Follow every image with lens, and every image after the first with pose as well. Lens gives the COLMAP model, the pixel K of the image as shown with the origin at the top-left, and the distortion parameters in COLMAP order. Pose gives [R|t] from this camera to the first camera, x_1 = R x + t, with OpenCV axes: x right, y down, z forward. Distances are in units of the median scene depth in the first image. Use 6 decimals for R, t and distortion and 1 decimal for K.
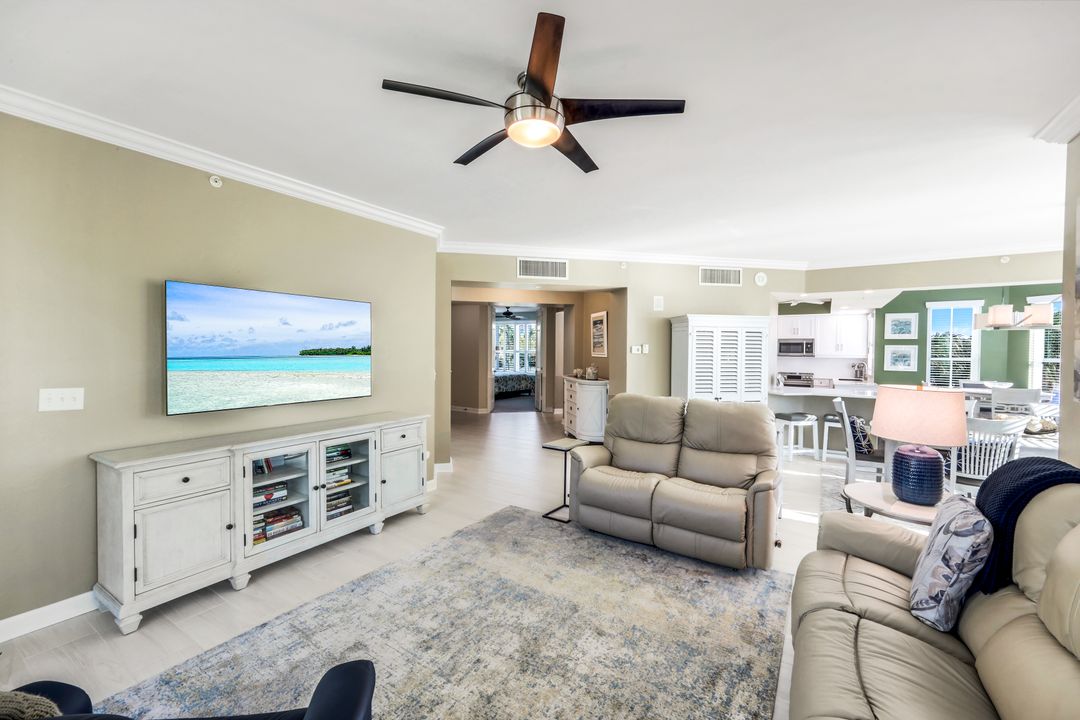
lens RADIAL K [[438.2, 0, 540.0], [0, 438.2, 360.0], [0, 0, 1]] dist [0.001346, -0.000043]
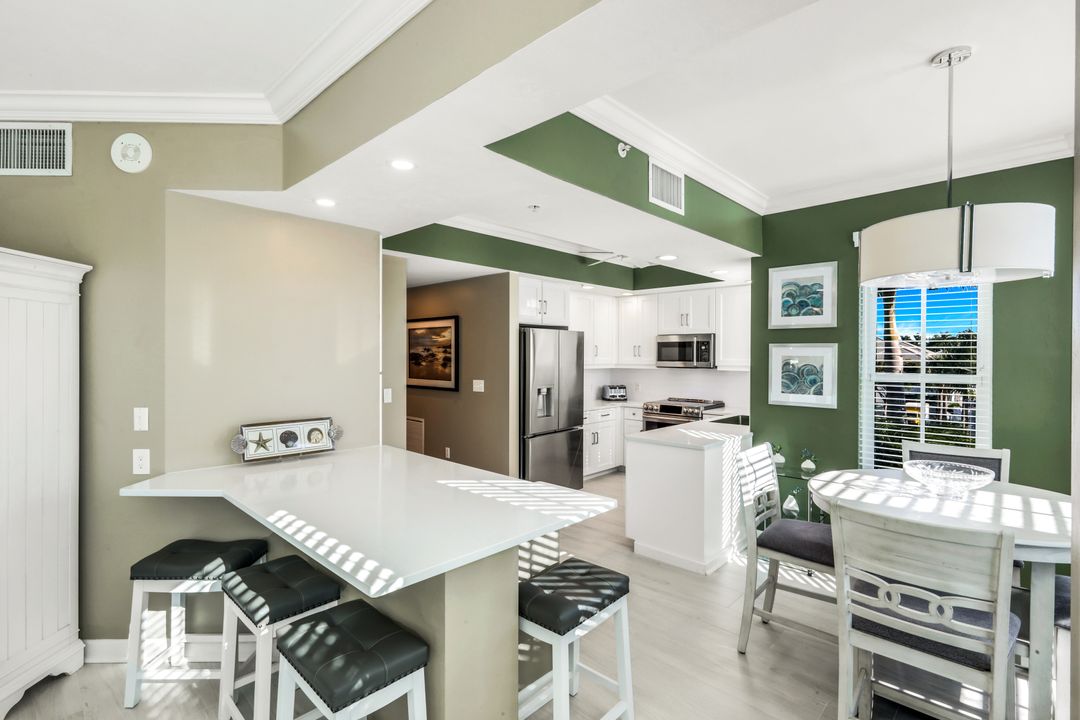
lens RADIAL K [[500.6, 0, 540.0], [0, 500.6, 360.0], [0, 0, 1]] dist [0.001152, 0.000211]
pose [[0.984046, -0.001843, -0.177906, 0.658052], [-0.001188, 0.999856, -0.016931, -0.009954], [0.177911, 0.016872, 0.983902, 0.492441]]
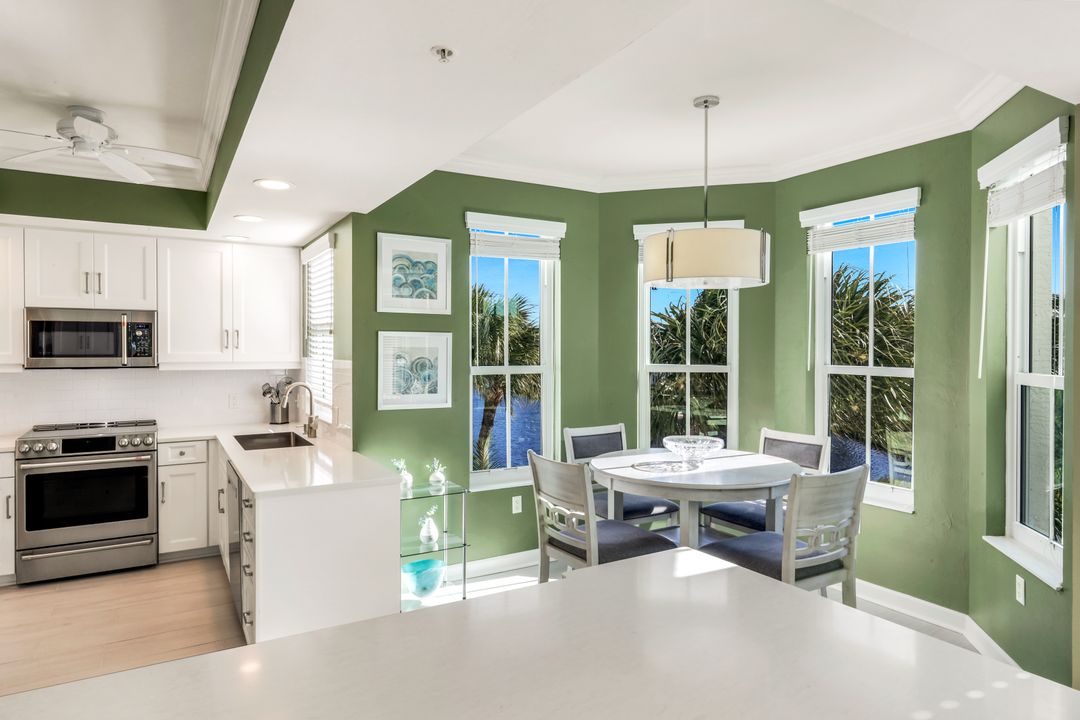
lens RADIAL K [[646.7, 0, 540.0], [0, 646.7, 360.0], [0, 0, 1]] dist [0.003325, -0.000342]
pose [[0.446438, -0.020973, 0.894569, 0.418458], [0.023713, 0.999651, 0.011603, -0.015633], [-0.894500, 0.016033, 0.446780, 0.687128]]
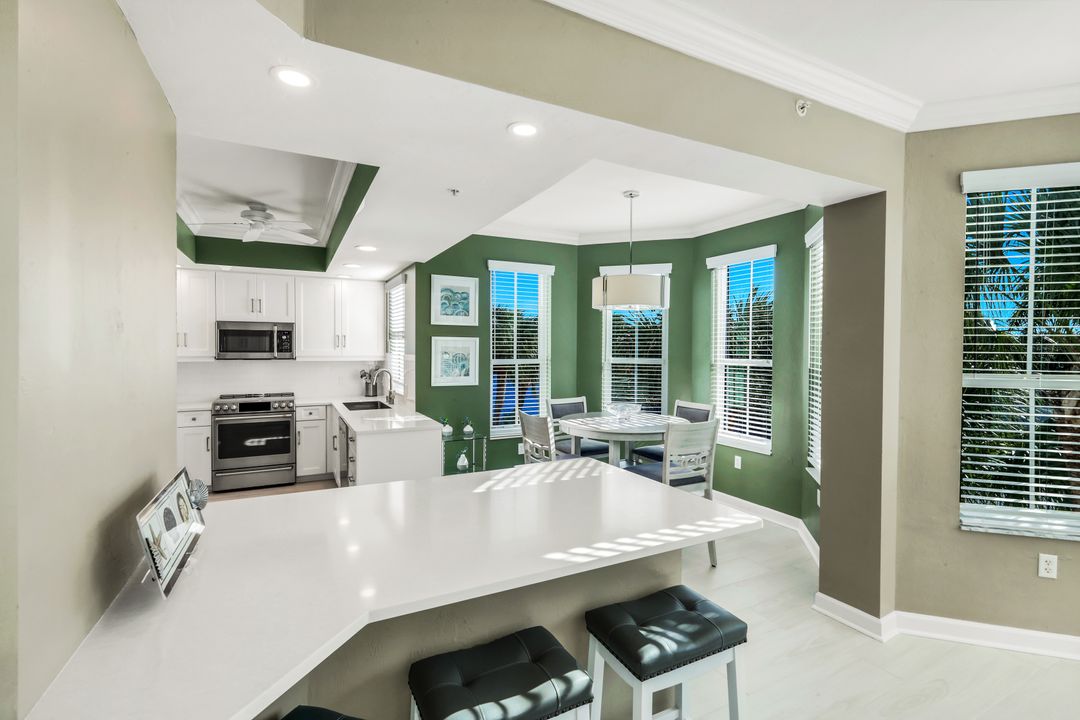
lens RADIAL K [[487.4, 0, 540.0], [0, 487.4, 360.0], [0, 0, 1]] dist [-0.002747, -0.000206]
pose [[0.492783, -0.026263, 0.869756, 0.358596], [0.020194, 0.999620, 0.018743, -0.014854], [-0.869918, 0.008327, 0.493126, 0.615986]]
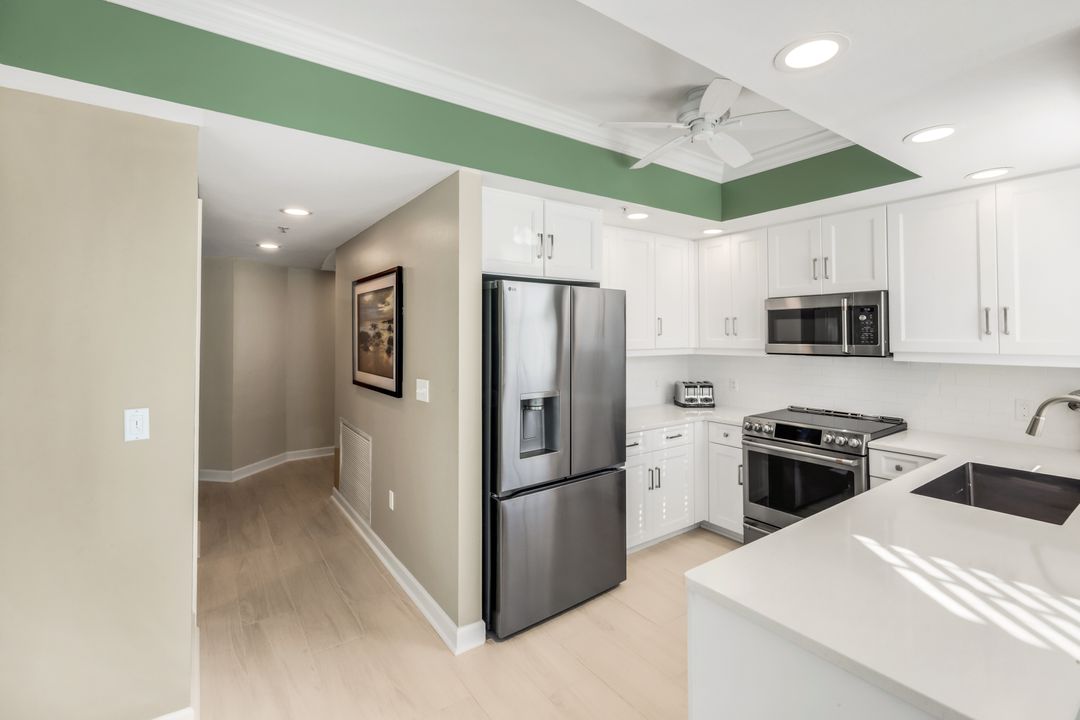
lens RADIAL K [[478.7, 0, 547.6], [0, 478.7, 329.5], [0, 0, 1]] dist [0.018512, -0.000029]
pose [[0.935779, -0.014129, -0.352305, 0.666309], [-0.000382, 0.999156, -0.041084, -0.016246], [0.352588, 0.038580, 0.934983, 0.815925]]
